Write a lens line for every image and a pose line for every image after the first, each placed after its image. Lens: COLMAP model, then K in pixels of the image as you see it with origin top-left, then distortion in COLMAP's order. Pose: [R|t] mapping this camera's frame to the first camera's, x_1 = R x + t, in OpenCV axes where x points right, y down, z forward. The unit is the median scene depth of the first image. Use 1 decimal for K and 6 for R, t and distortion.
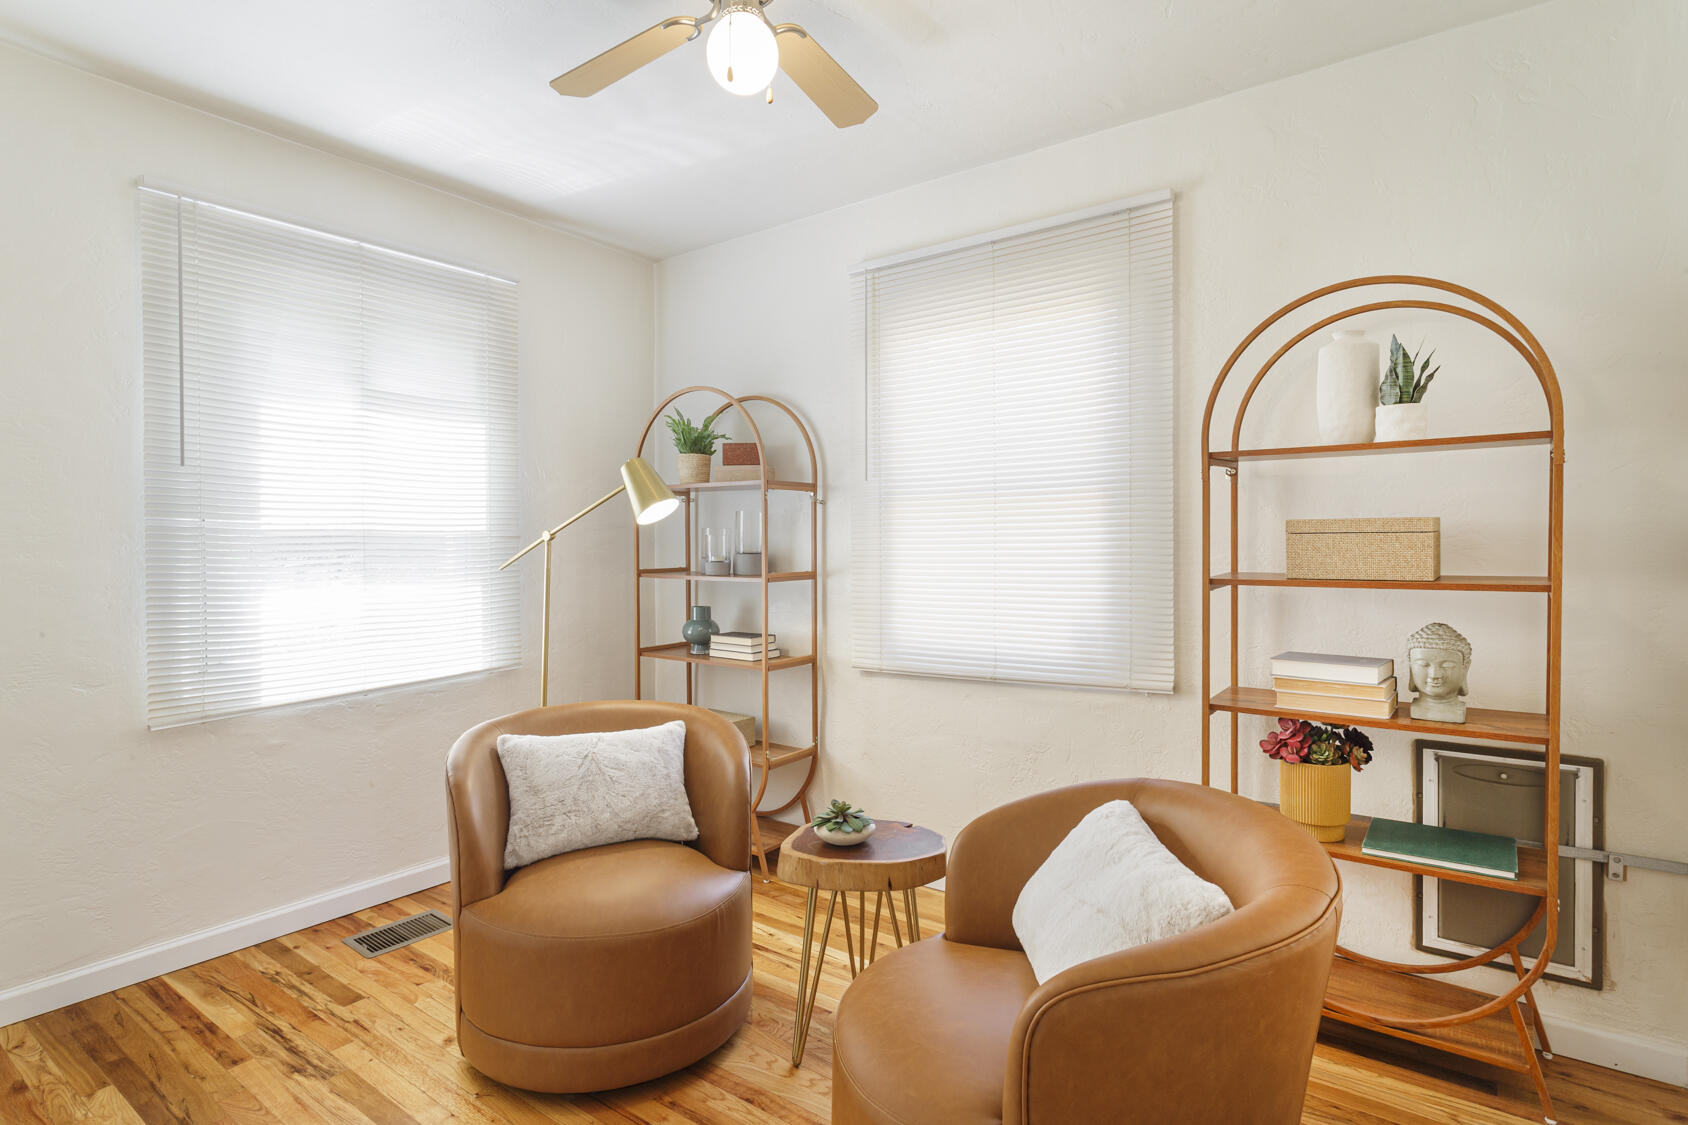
lens RADIAL K [[831.9, 0, 844.0], [0, 831.9, 562.5], [0, 0, 1]] dist [-0.003970, -0.000668]
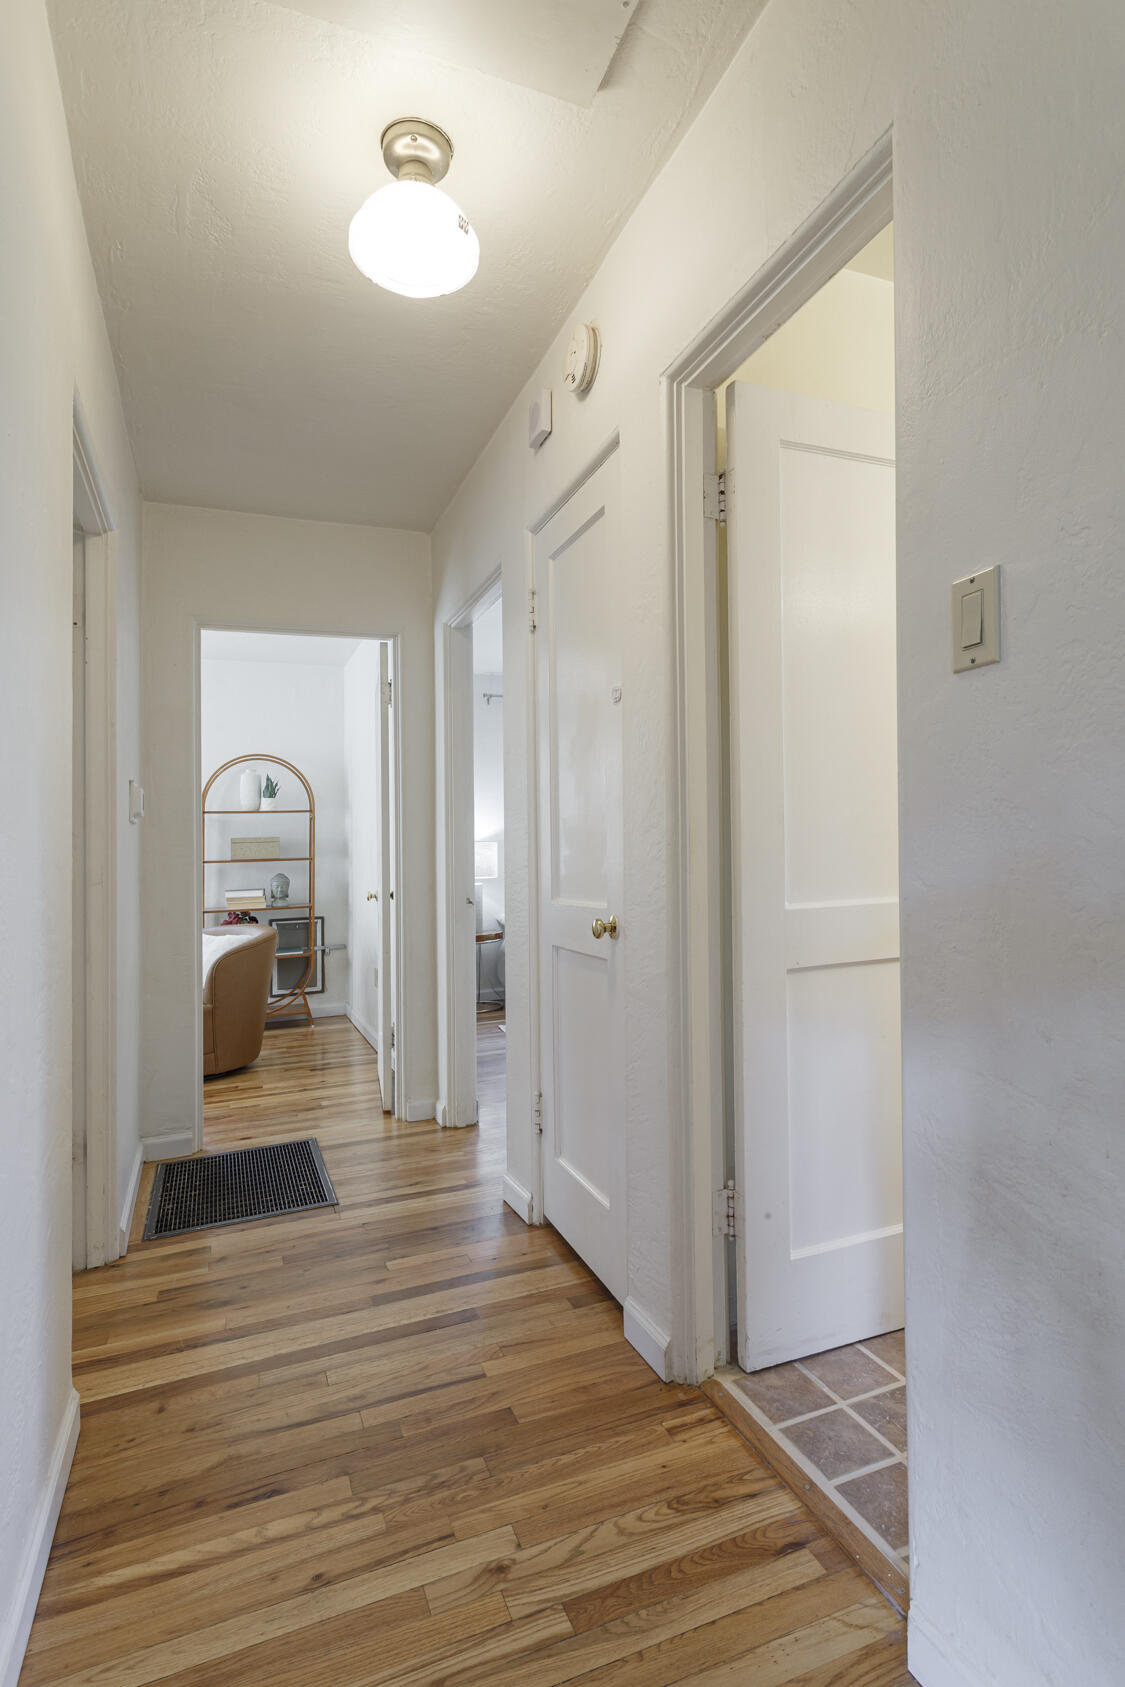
lens RADIAL K [[795.3, 0, 562.5], [0, 795.3, 843.5], [0, 0, 1]] dist [-0.000386, 0.006216]
pose [[0.527630, 0.011338, 0.849399, -1.127883], [0.006183, 0.999833, -0.017187, 0.020174], [-0.849452, 0.014321, 0.527472, -1.312986]]
